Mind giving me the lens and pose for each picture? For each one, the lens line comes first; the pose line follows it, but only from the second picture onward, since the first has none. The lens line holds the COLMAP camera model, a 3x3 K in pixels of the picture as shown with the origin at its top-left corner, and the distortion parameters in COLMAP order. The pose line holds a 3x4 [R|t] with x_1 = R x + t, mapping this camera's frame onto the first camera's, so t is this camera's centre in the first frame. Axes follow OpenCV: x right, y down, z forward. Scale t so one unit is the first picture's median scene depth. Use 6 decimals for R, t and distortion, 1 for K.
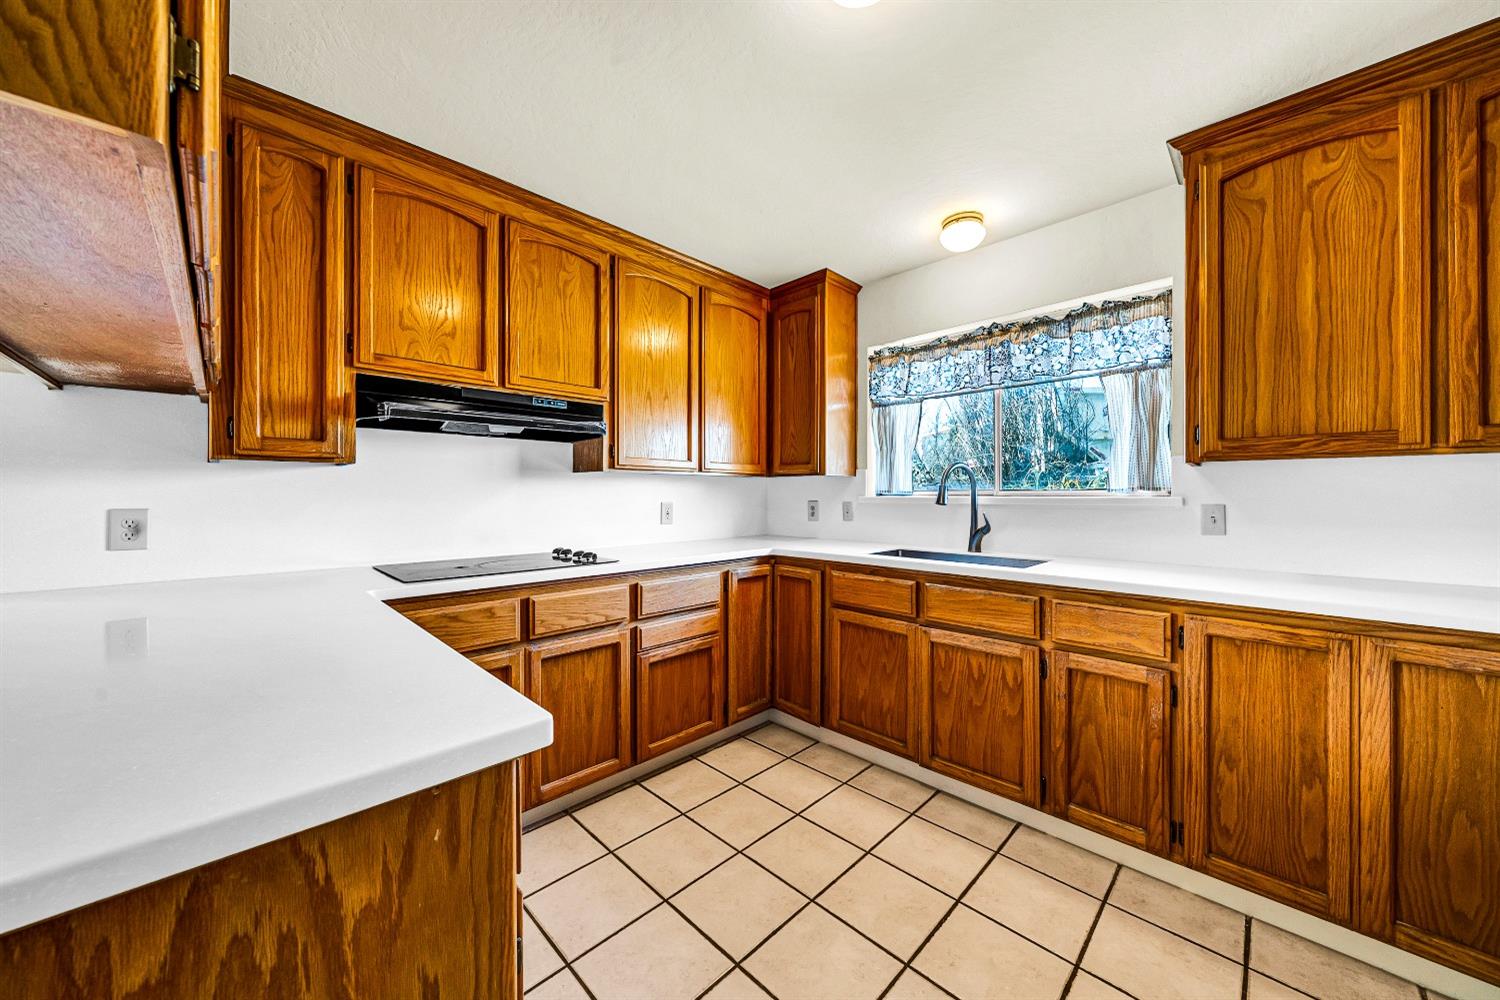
lens RADIAL K [[521.6, 0, 751.7], [0, 521.6, 498.5], [0, 0, 1]] dist [-0.002821, -0.000385]
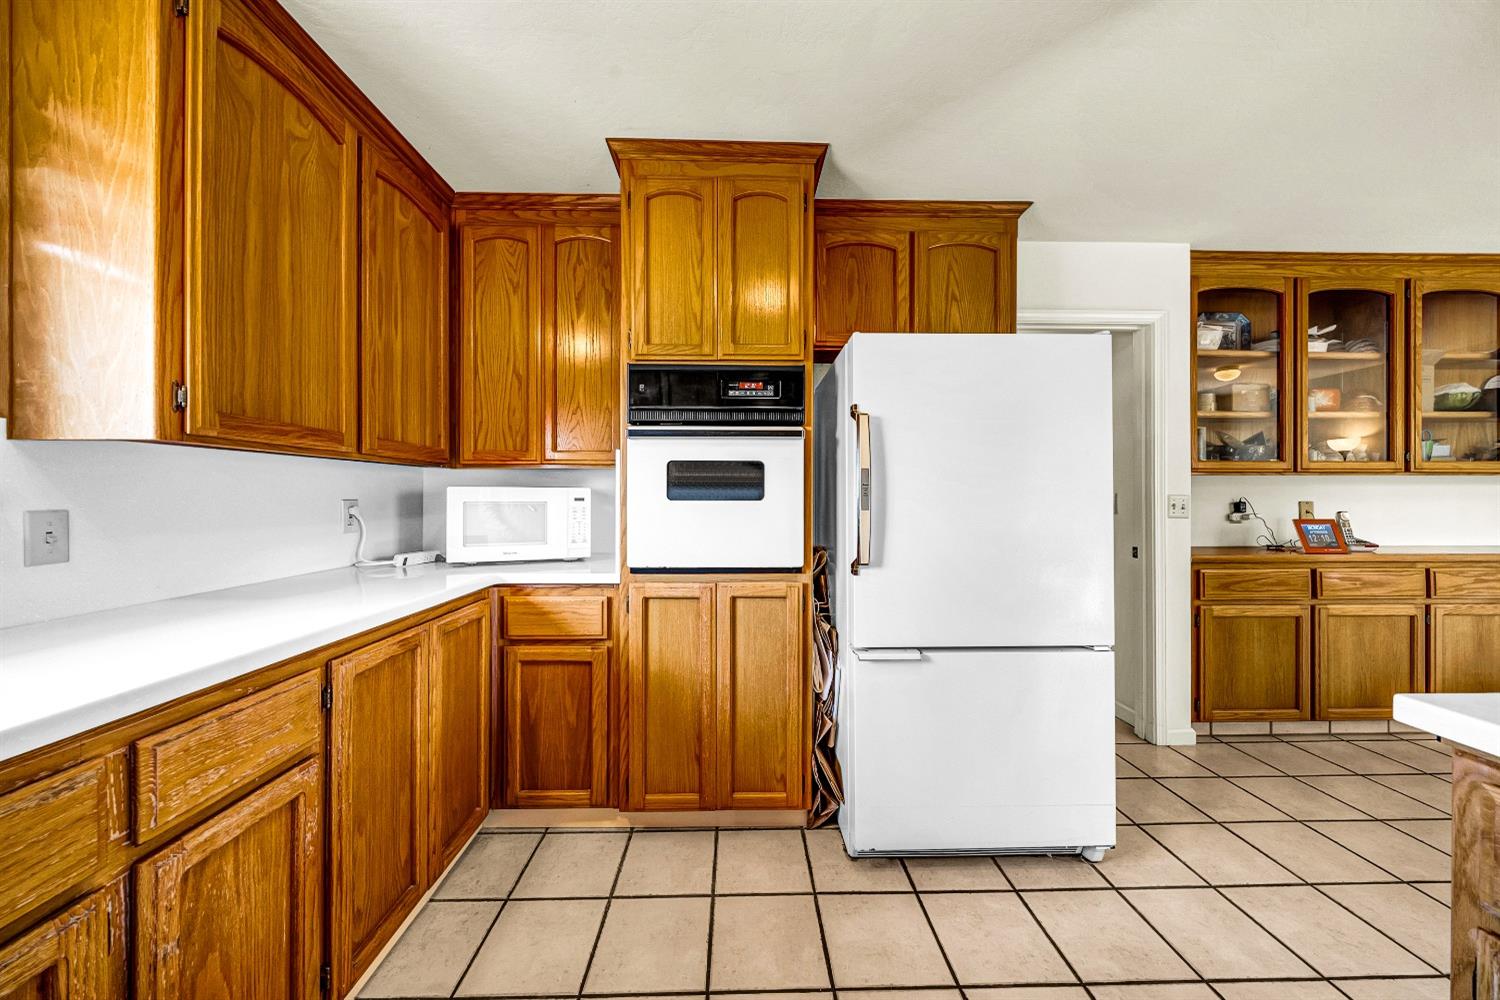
lens RADIAL K [[521.6, 0, 745.8], [0, 521.6, 498.4], [0, 0, 1]] dist [-0.002821, -0.000385]
pose [[-0.713862, 0.007820, 0.700243, -0.055238], [0.003749, 0.999966, -0.007345, 0.005762], [-0.700277, -0.002618, -0.713867, 0.870511]]
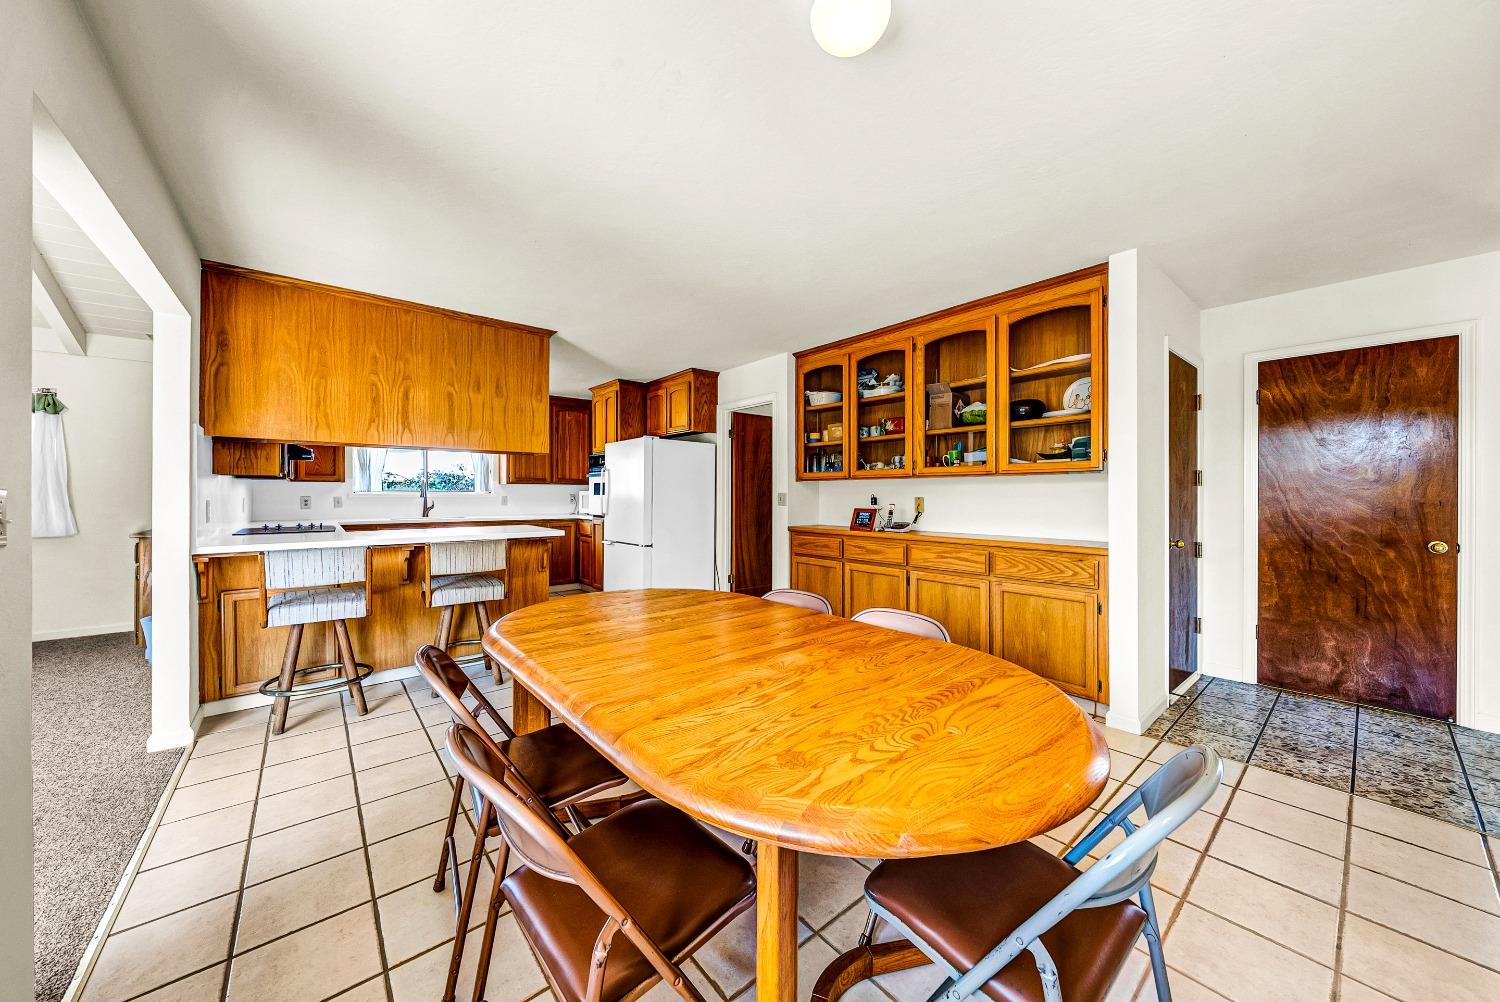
lens RADIAL K [[521.6, 0, 752.3], [0, 521.6, 494.2], [0, 0, 1]] dist [-0.002821, -0.000385]
pose [[0.086876, -0.002504, 0.996216, -2.219824], [0.001648, 0.999996, 0.002369, -0.006783], [-0.996218, 0.001436, 0.086879, -0.830077]]
